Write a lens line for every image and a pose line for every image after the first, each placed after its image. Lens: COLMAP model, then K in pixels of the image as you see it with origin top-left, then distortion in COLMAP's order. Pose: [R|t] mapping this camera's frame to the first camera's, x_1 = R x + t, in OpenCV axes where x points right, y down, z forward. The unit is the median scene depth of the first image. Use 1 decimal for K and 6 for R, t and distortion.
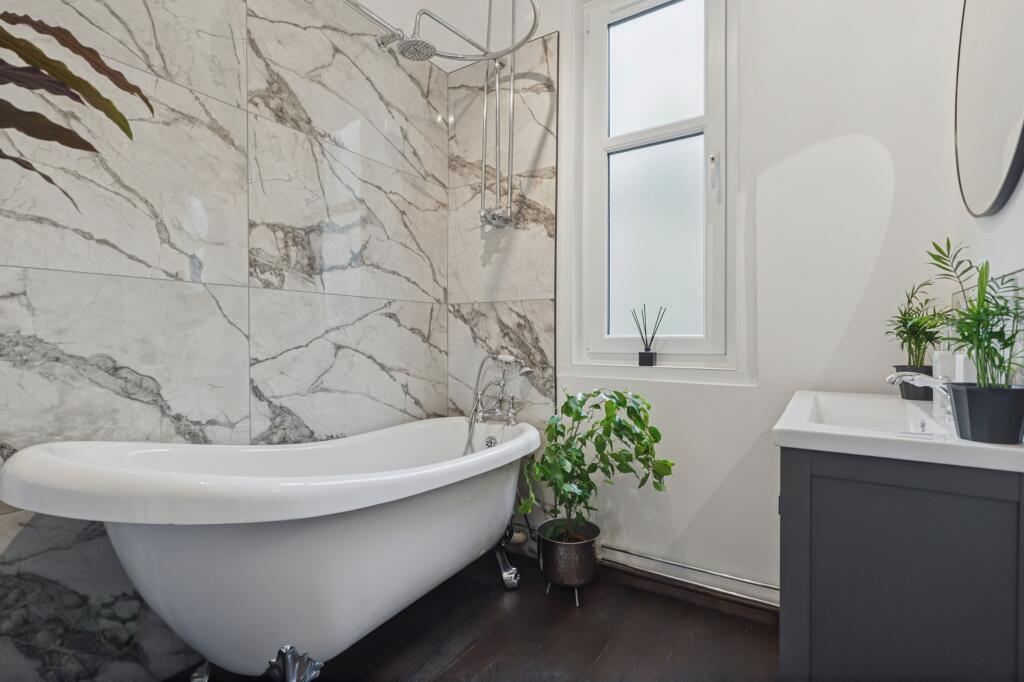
lens RADIAL K [[490.8, 0, 509.3], [0, 490.8, 343.1], [0, 0, 1]] dist [0.000557, 0.000056]
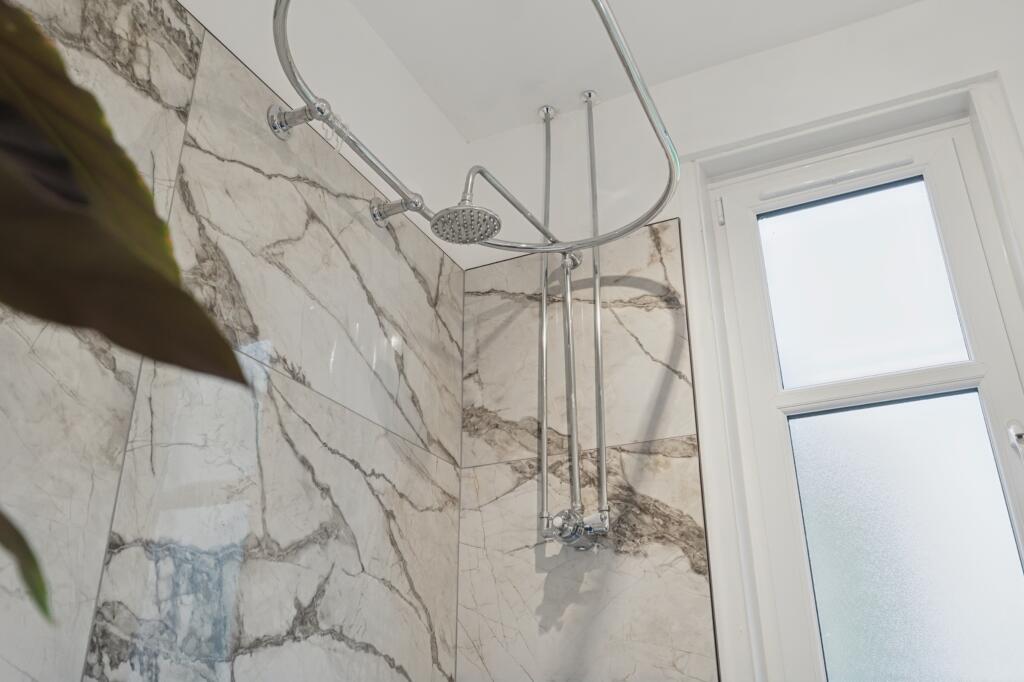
lens RADIAL K [[853.6, 0, 512.7], [0, 853.6, 342.2], [0, 0, 1]] dist [0.002860, -0.013741]
pose [[0.991336, 0.051964, 0.120631, -0.221807], [0.004397, 0.904769, -0.425879, -0.066551], [-0.131273, 0.422720, 0.896702, 0.175329]]
